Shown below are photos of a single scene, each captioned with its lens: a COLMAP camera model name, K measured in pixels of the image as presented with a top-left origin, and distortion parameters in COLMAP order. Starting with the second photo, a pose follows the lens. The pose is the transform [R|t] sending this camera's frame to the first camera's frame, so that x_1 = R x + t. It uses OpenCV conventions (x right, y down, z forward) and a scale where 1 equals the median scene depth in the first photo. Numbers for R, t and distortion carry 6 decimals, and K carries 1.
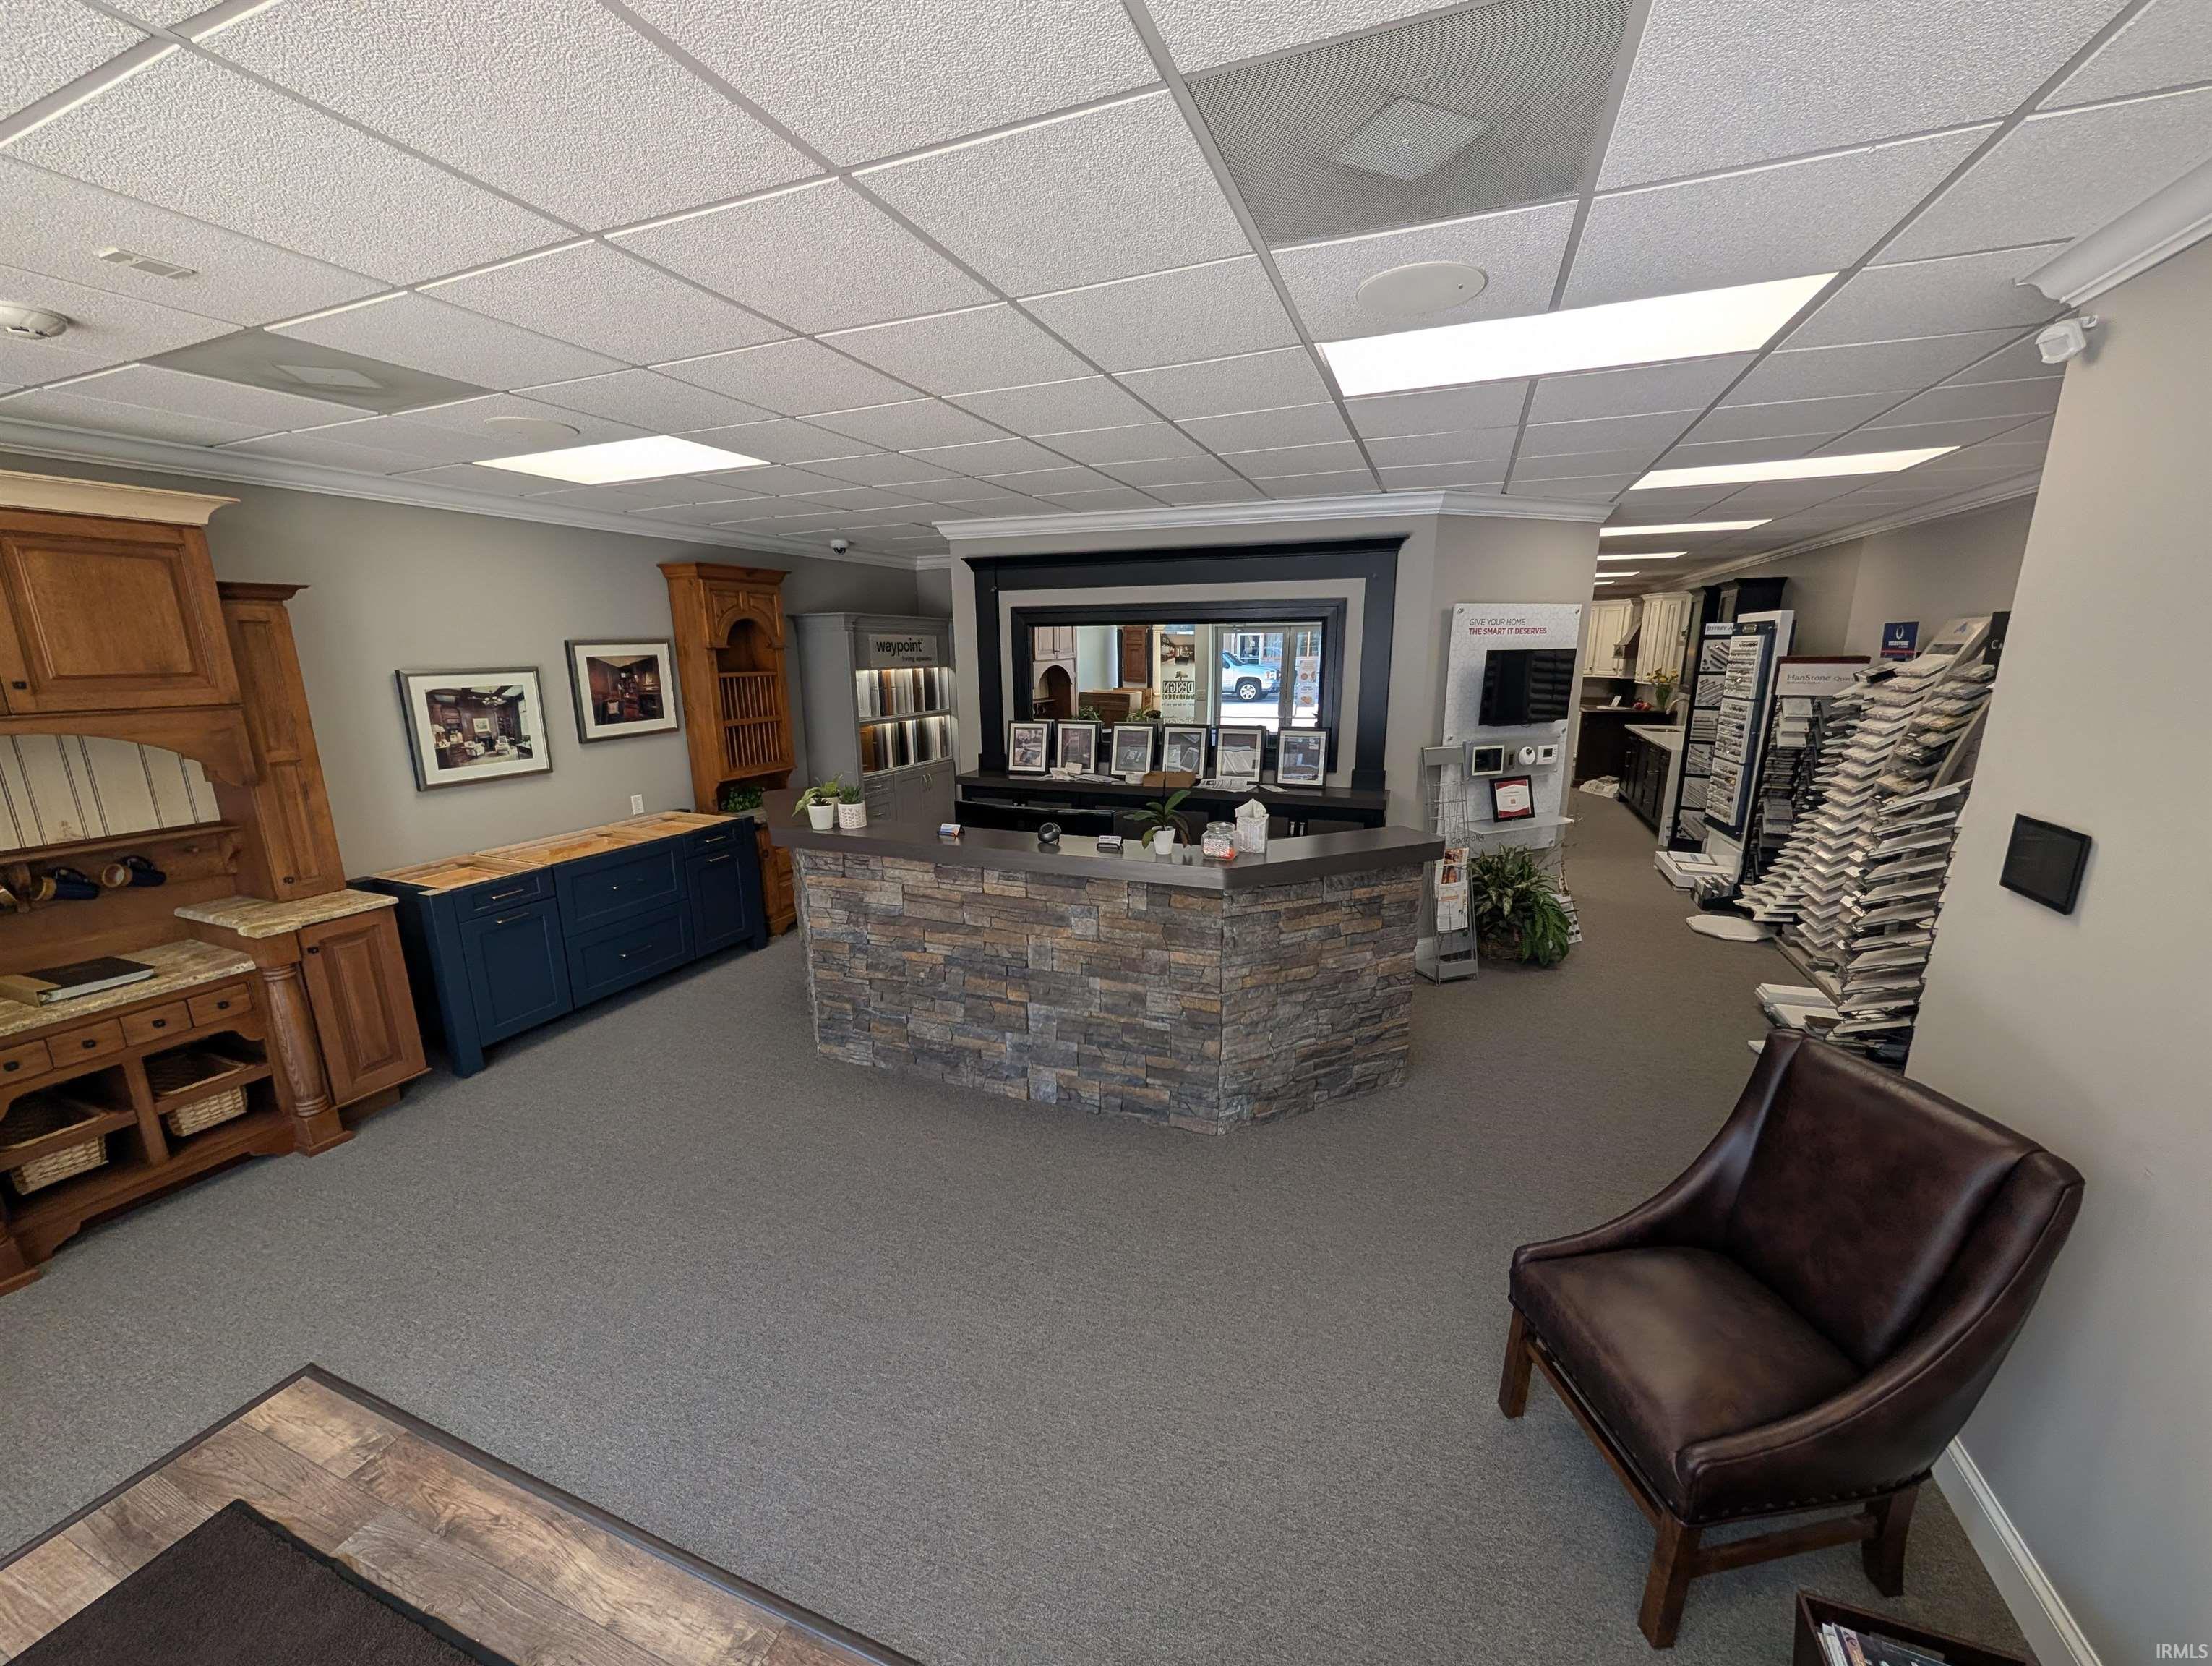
lens RADIAL K [[837.5, 0, 1109.8], [0, 837.5, 836.5], [0, 0, 1]] dist [0.001686, -0.000325]
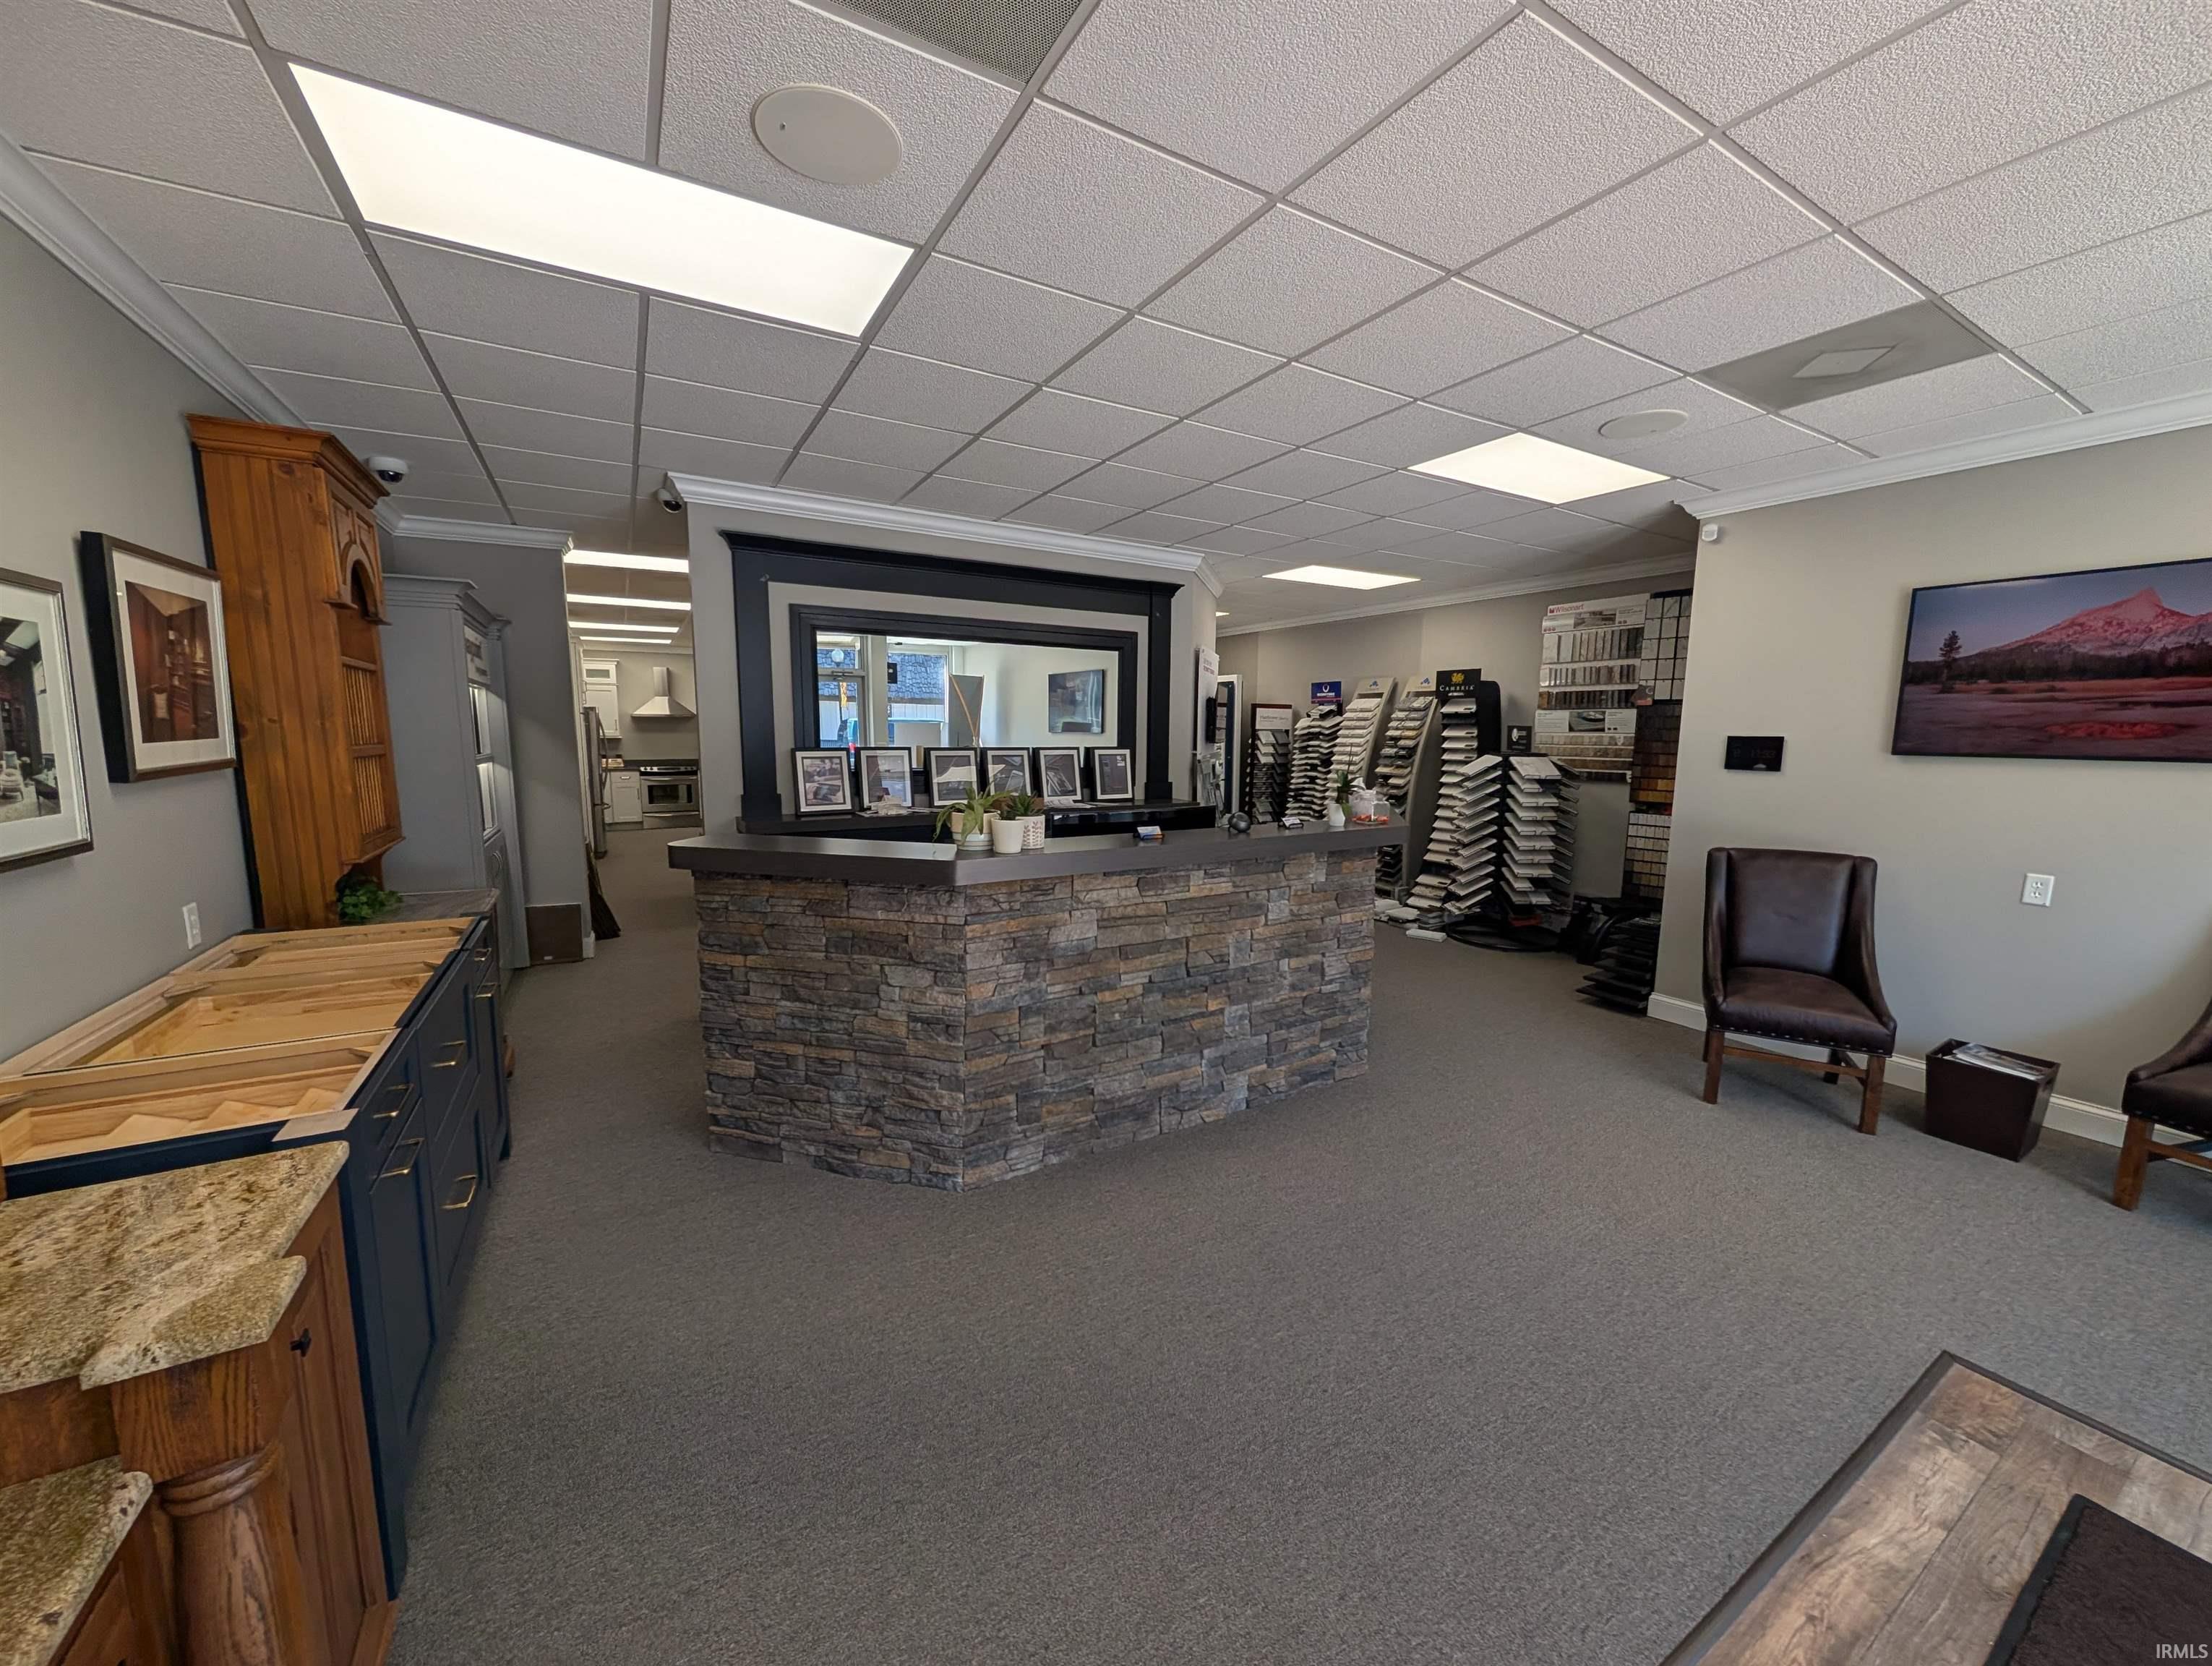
lens RADIAL K [[837.5, 0, 1109.5], [0, 837.5, 834.7], [0, 0, 1]] dist [0.001686, -0.000325]
pose [[0.611159, -0.086015, 0.786821, -0.849695], [0.162045, 0.986619, -0.018011, 0.002573], [-0.774743, 0.138507, 0.616919, 0.467957]]
